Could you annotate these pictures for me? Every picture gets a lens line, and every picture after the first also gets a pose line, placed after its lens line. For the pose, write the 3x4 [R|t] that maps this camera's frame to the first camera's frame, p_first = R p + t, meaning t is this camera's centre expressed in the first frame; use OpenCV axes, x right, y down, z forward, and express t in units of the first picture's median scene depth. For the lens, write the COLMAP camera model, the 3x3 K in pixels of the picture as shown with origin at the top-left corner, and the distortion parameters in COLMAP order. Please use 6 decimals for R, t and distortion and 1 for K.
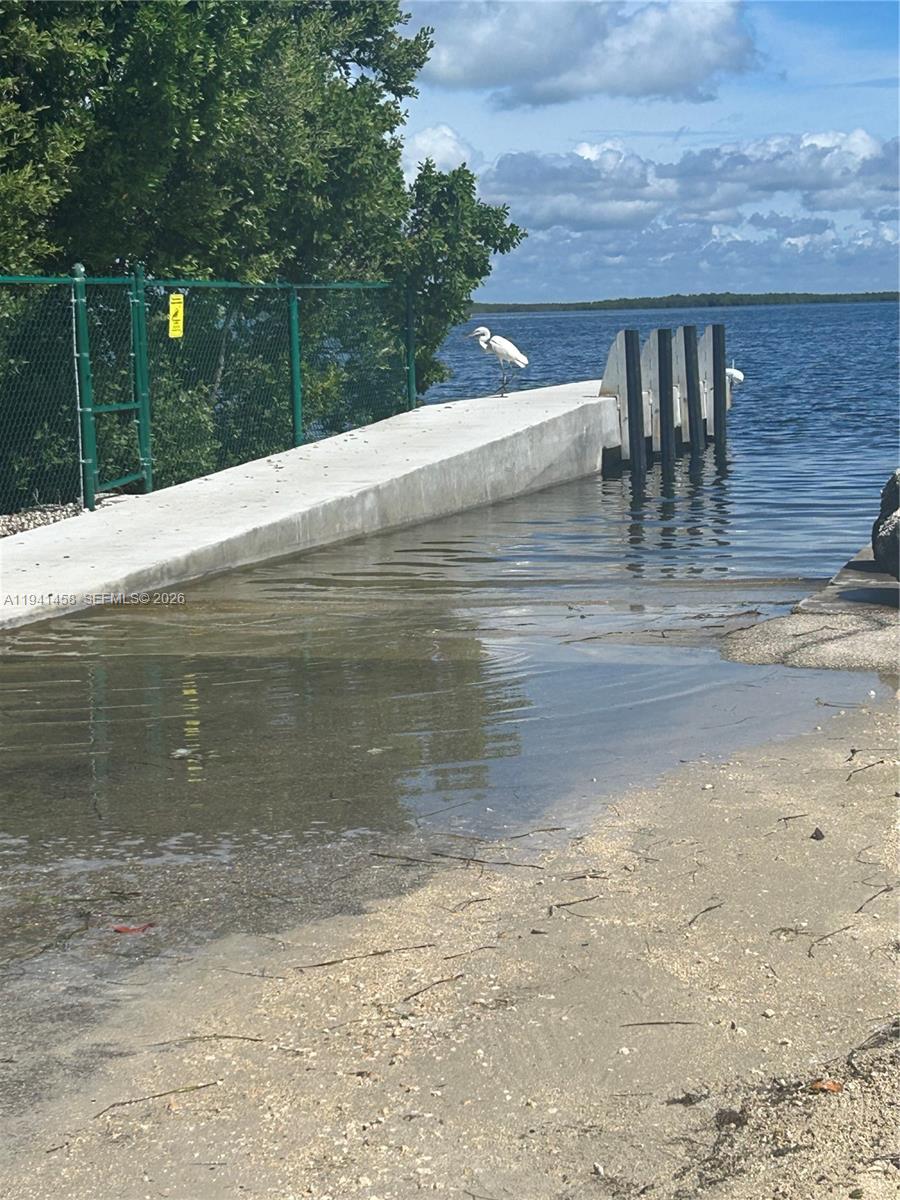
lens RADIAL K [[2695.9, 0, 449.9], [0, 2695.9, 599.1], [0, 0, 1]] dist [-0.005064, 0.000000]
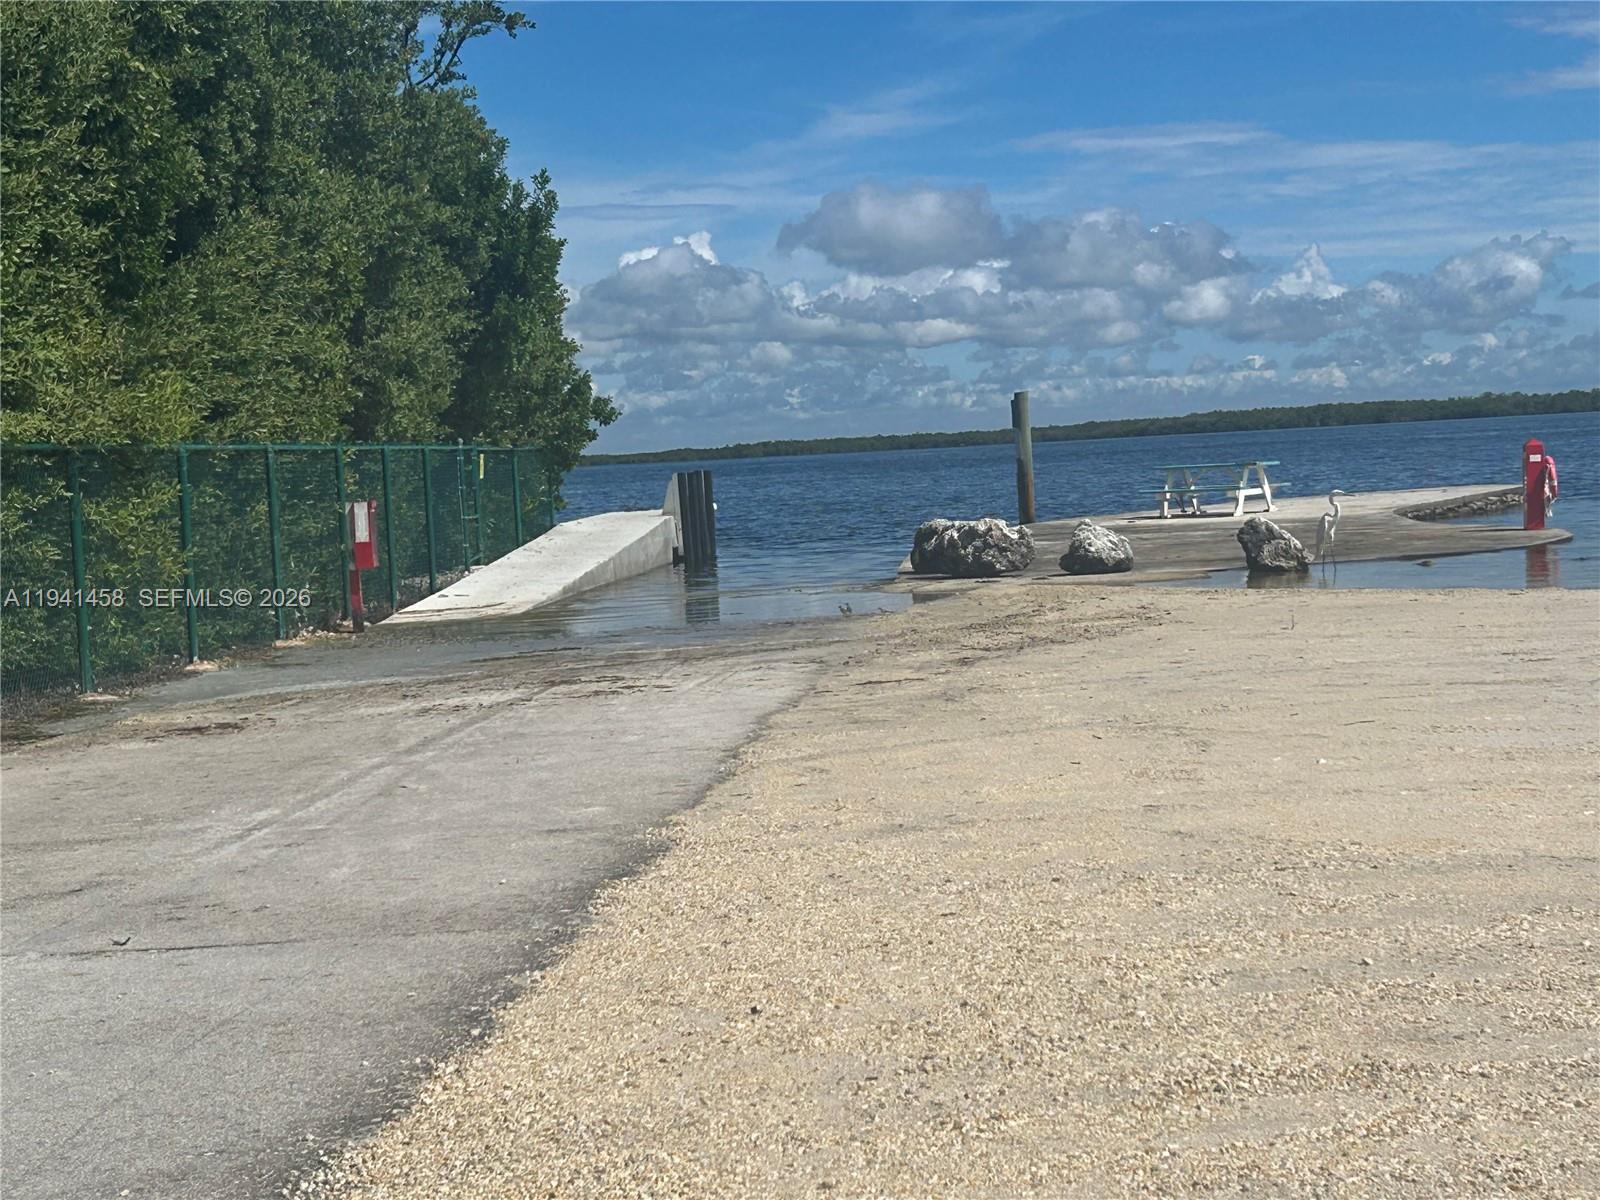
lens RADIAL K [[3222.7, 0, 800.0], [0, 3222.7, 600.4], [0, 0, 1]] dist [0.069434, 0.000000]
pose [[0.976046, -0.030145, 0.215466, -0.281357], [0.044449, 0.997095, -0.061851, 0.096420], [-0.212975, 0.069947, 0.974551, -0.864010]]
